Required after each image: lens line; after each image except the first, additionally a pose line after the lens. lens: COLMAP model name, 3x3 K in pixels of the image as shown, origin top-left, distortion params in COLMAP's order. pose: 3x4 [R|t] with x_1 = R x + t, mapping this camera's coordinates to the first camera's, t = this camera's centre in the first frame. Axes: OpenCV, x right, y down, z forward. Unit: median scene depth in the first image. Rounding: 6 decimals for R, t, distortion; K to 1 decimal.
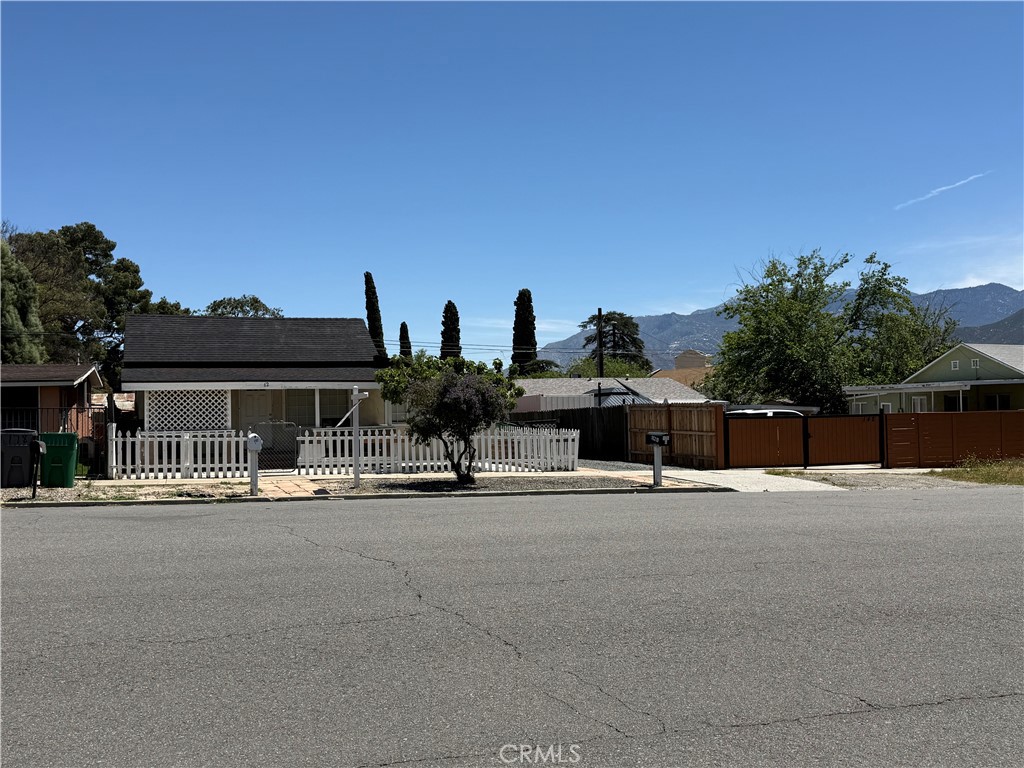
lens RADIAL K [[1068.5, 0, 512.0], [0, 1068.5, 384.0], [0, 0, 1]] dist [-0.003227, -0.000754]
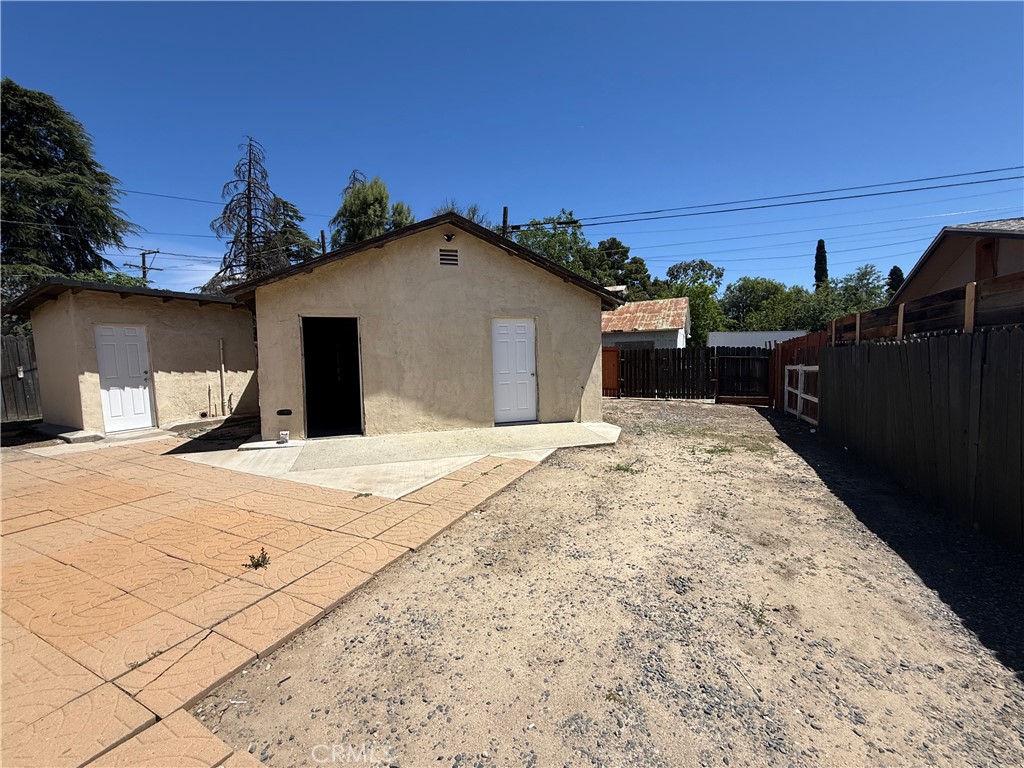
lens RADIAL K [[408.2, 0, 512.0], [0, 408.2, 384.0], [0, 0, 1]] dist [0.000640, -0.000057]
pose [[0.686142, 0.045469, -0.726045, -0.024661], [0.032275, 0.995159, 0.092824, 0.014590], [0.726751, -0.087124, 0.681353, 0.412339]]
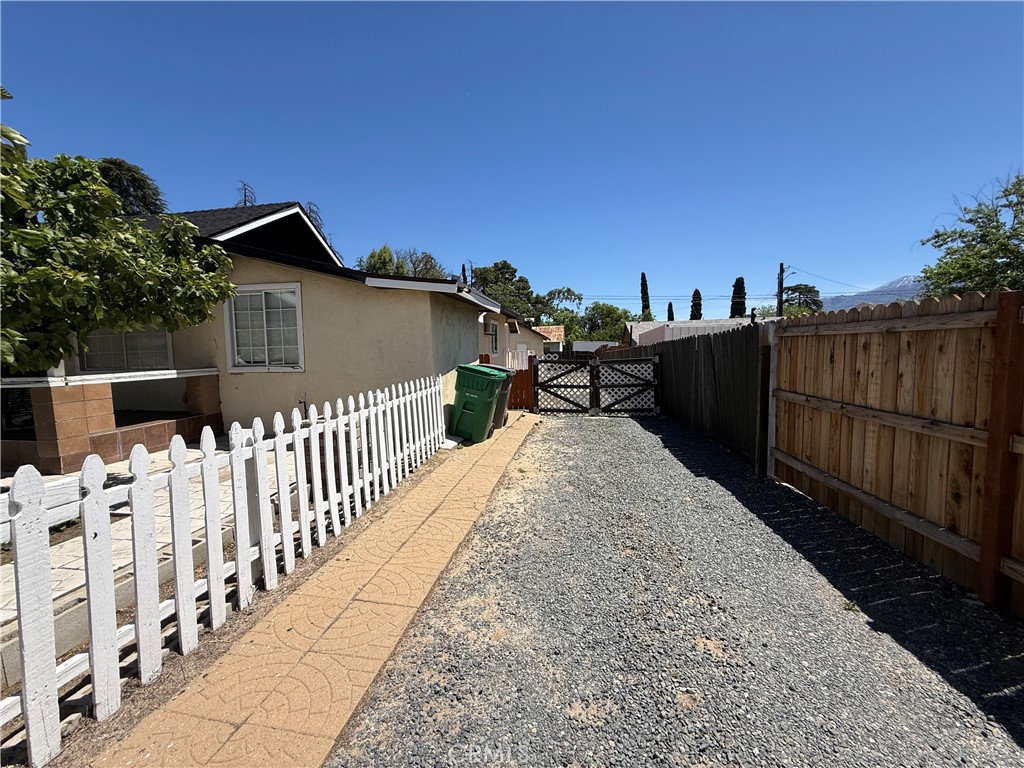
lens RADIAL K [[408.2, 0, 512.0], [0, 408.2, 384.0], [0, 0, 1]] dist [0.000640, -0.000057]
pose [[0.867726, 0.037526, -0.495624, 0.032236], [0.018570, 0.994002, 0.107774, 0.007881], [0.496696, -0.102722, 0.861824, 0.268058]]
